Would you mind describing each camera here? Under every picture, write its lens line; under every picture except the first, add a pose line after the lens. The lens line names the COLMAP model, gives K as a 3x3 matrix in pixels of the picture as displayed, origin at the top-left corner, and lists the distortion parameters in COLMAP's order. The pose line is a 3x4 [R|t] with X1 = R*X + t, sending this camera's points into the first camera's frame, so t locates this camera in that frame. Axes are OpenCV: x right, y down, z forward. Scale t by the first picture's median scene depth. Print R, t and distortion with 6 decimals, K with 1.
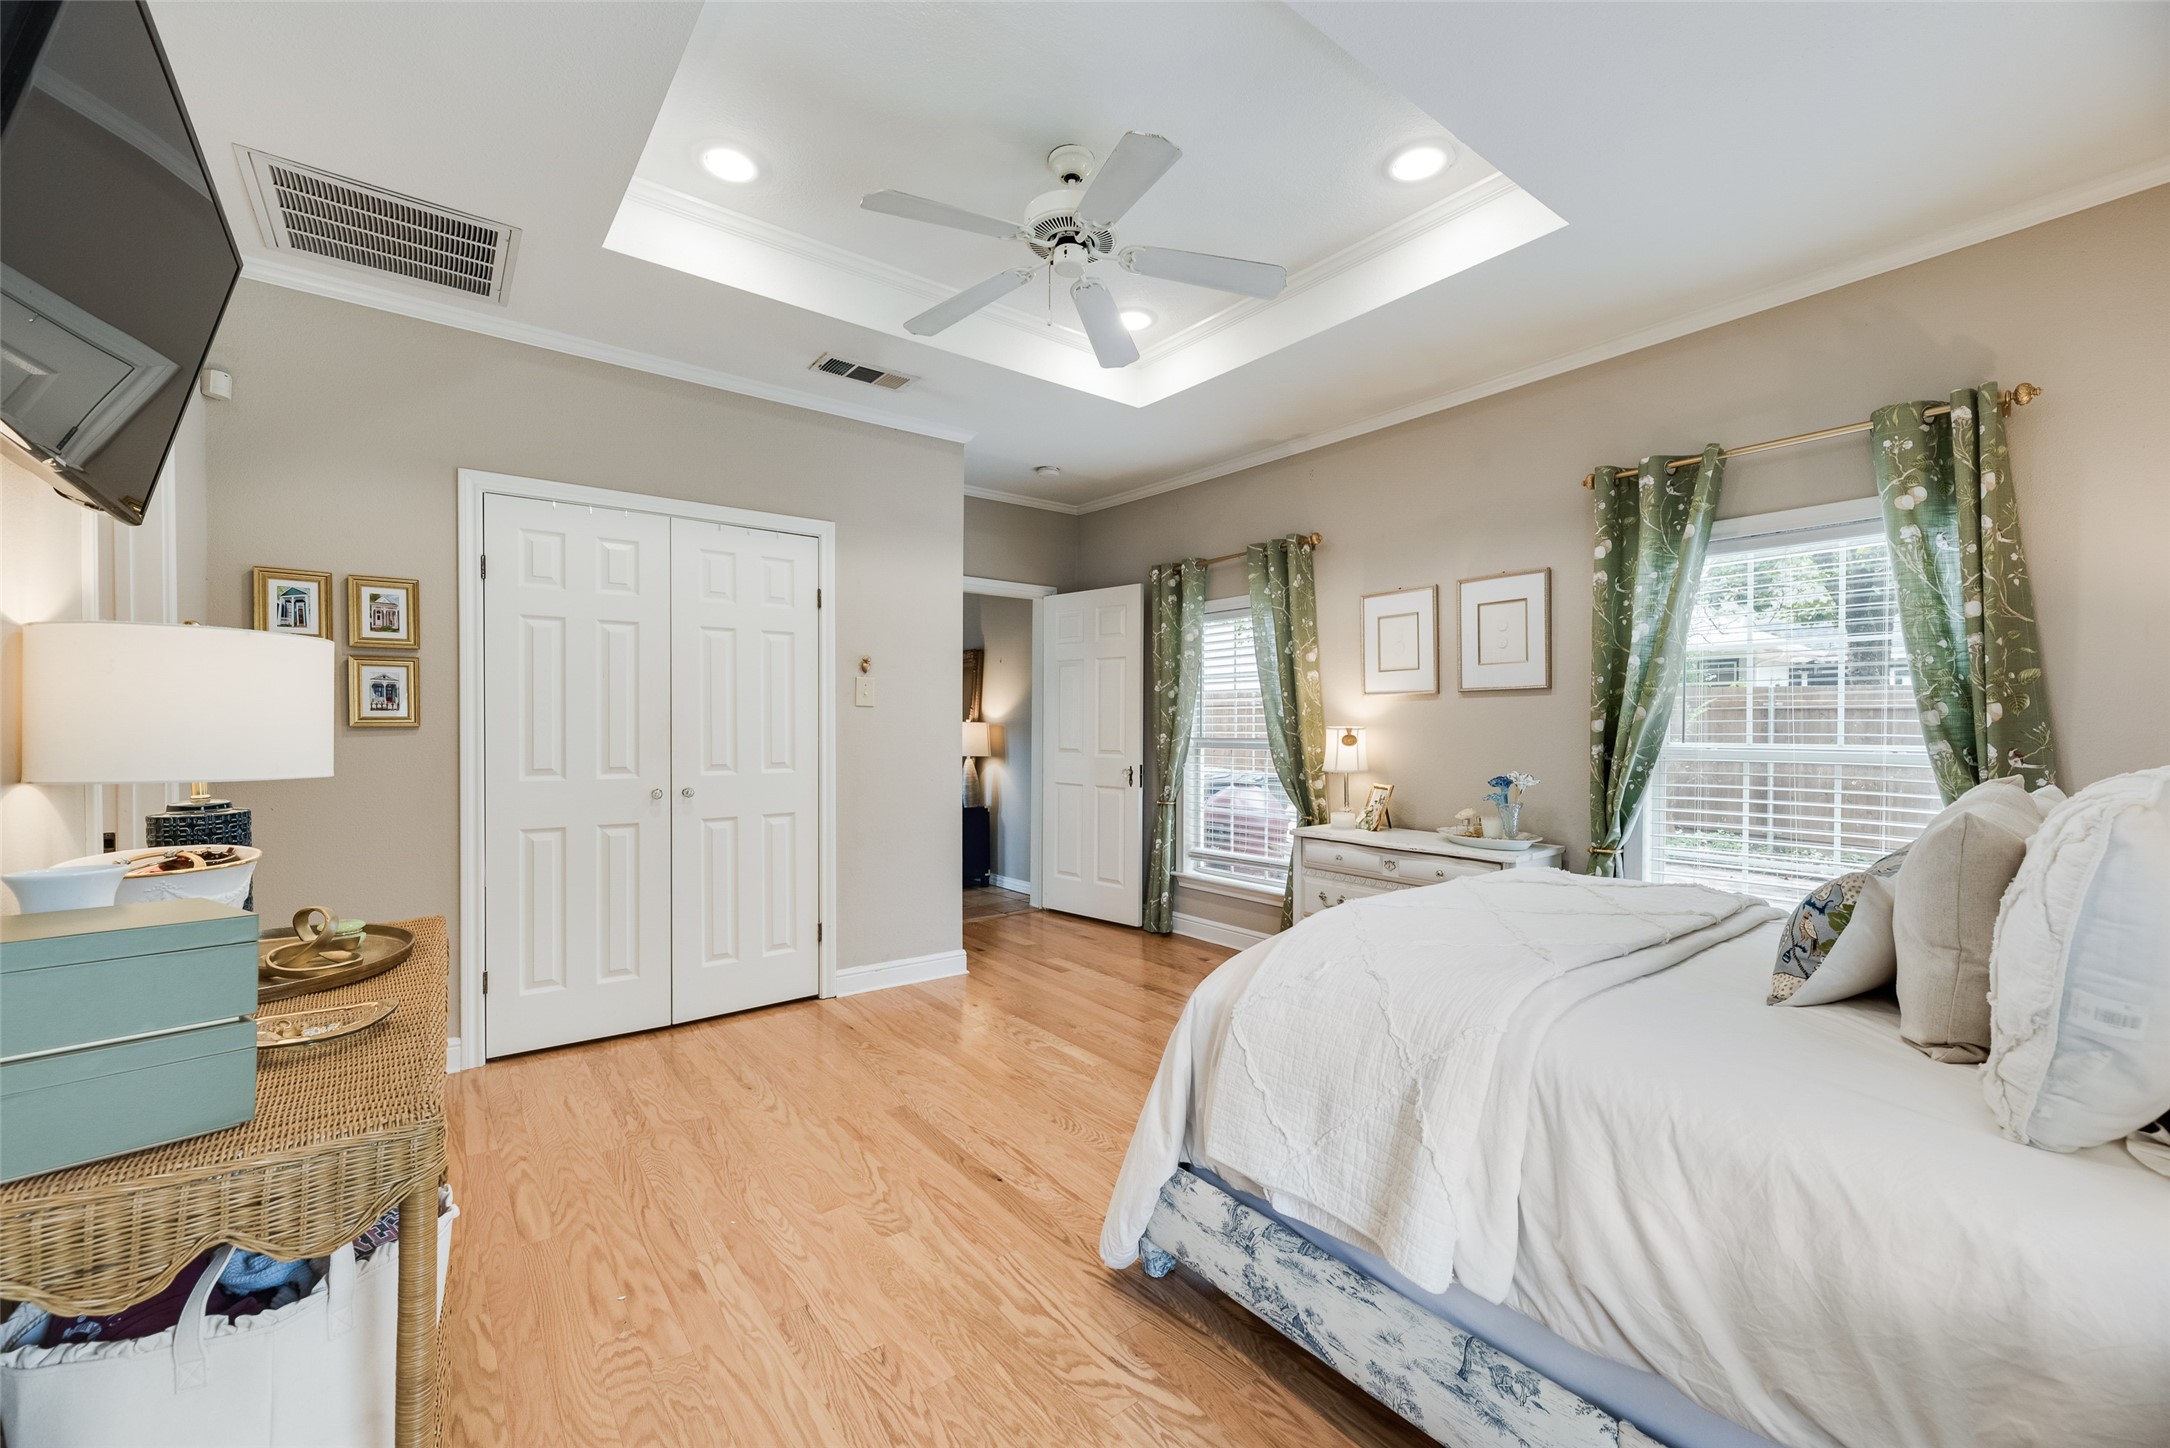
lens RADIAL K [[873.6, 0, 1082.4], [0, 873.6, 729.8], [0, 0, 1]] dist [0.000330, 0.000123]
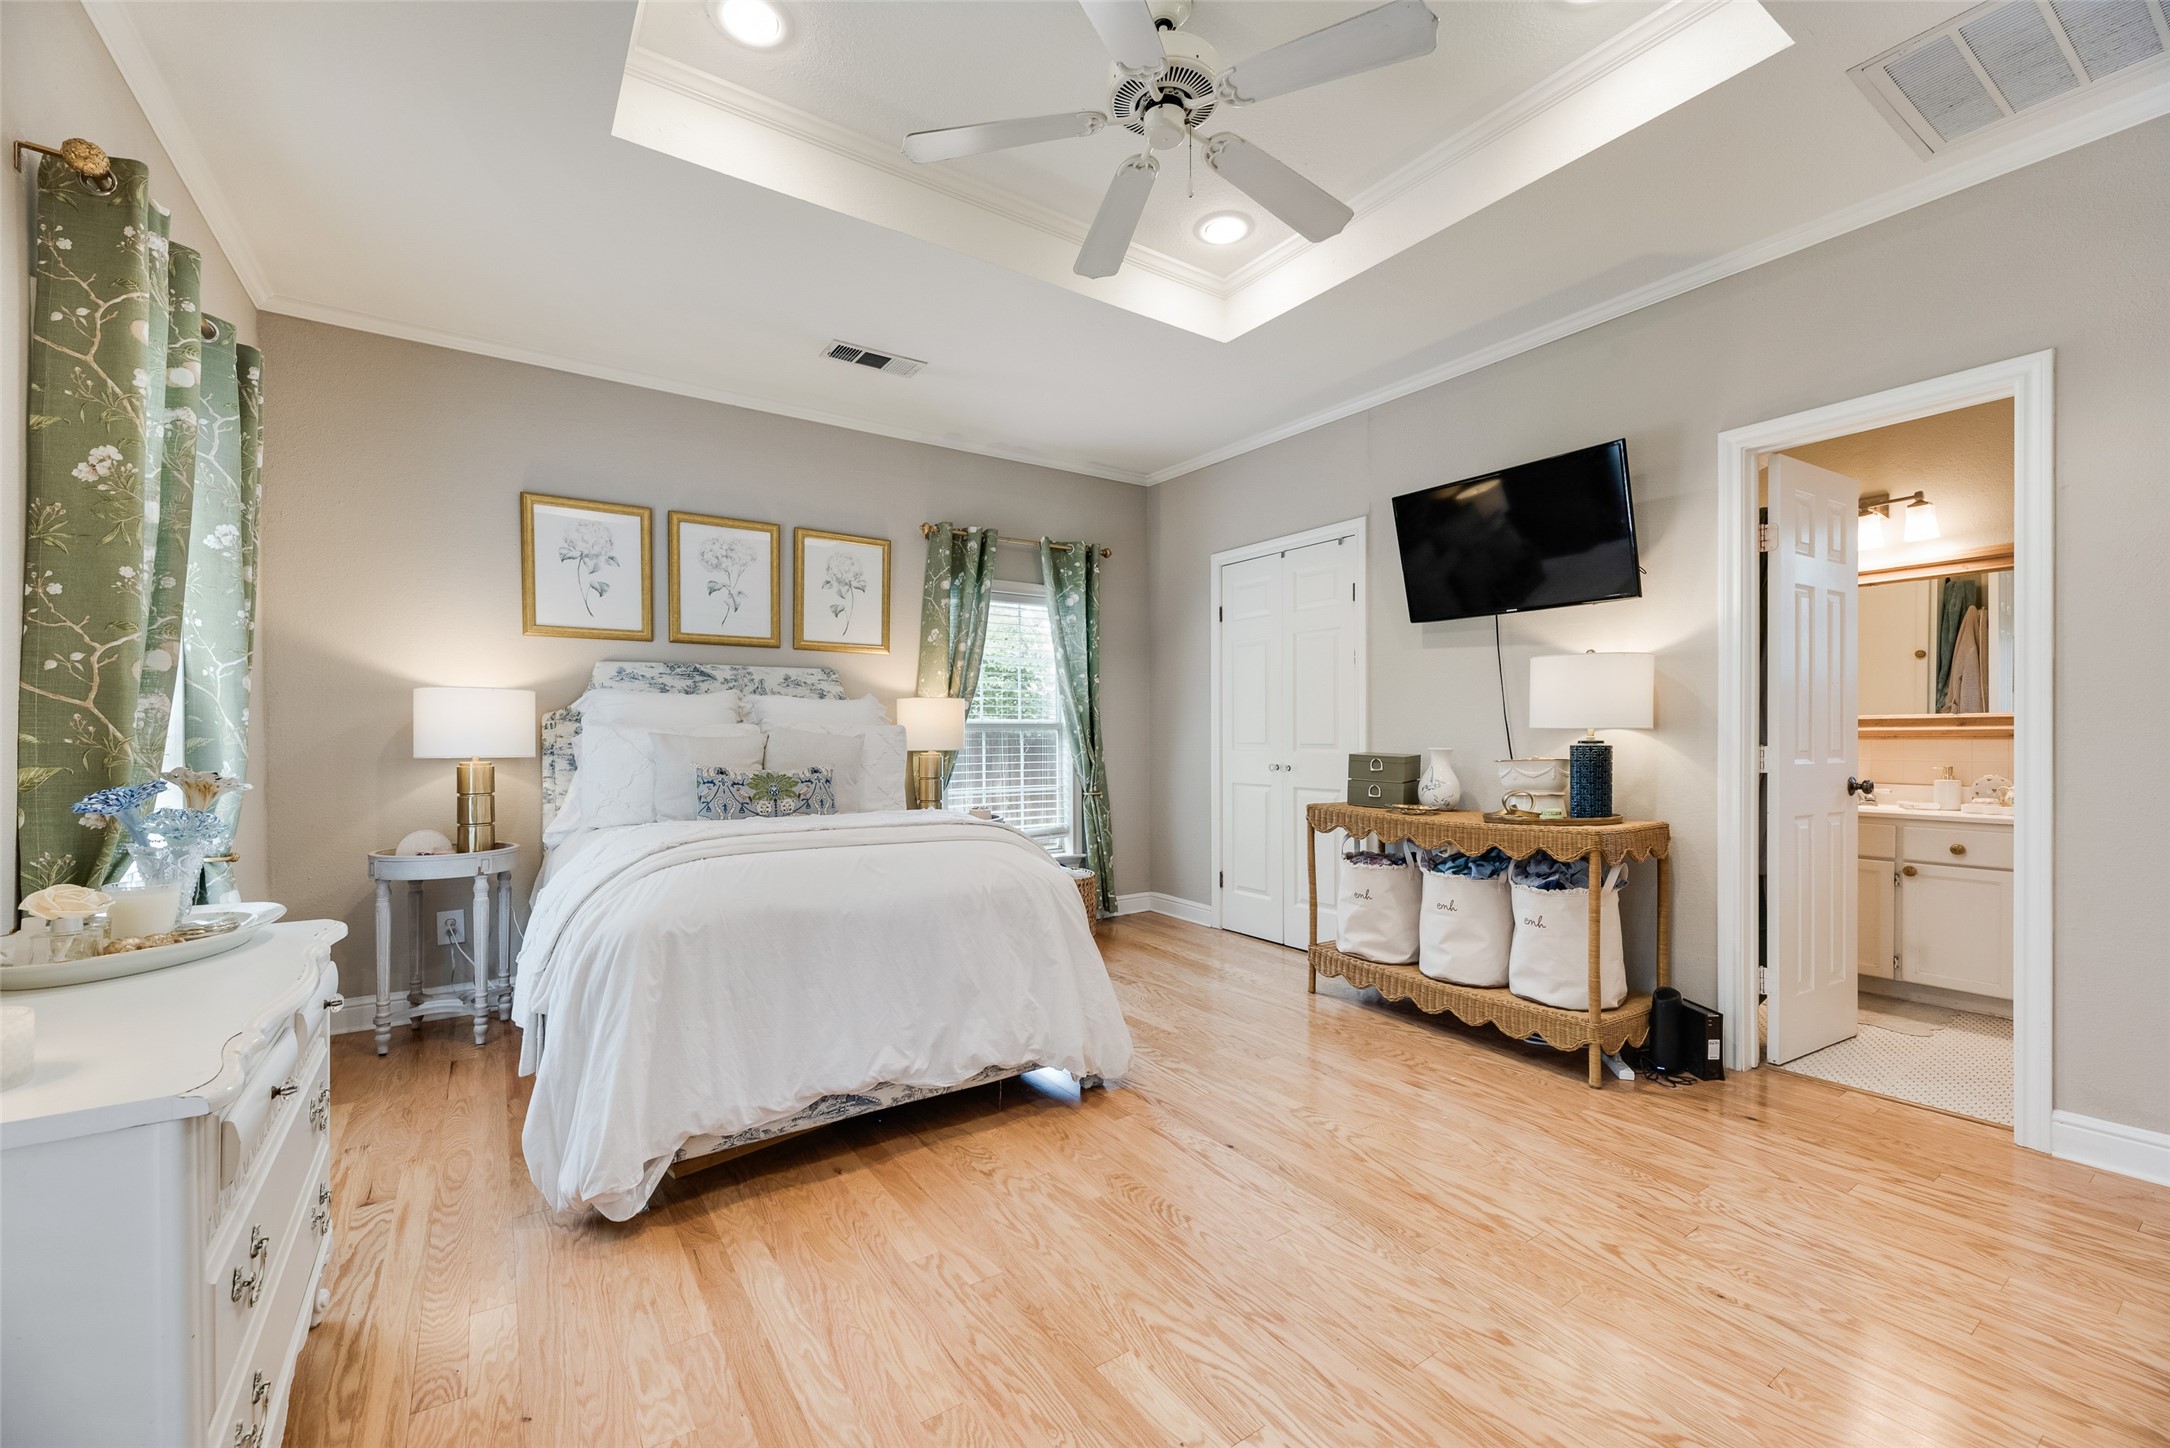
lens RADIAL K [[873.6, 0, 1082.4], [0, 873.6, 729.8], [0, 0, 1]] dist [0.000330, 0.000123]
pose [[-0.997889, -0.002121, 0.064904, 0.009859], [-0.001905, 0.999992, 0.003381, 0.035936], [-0.064911, 0.003250, -0.997886, 1.930449]]
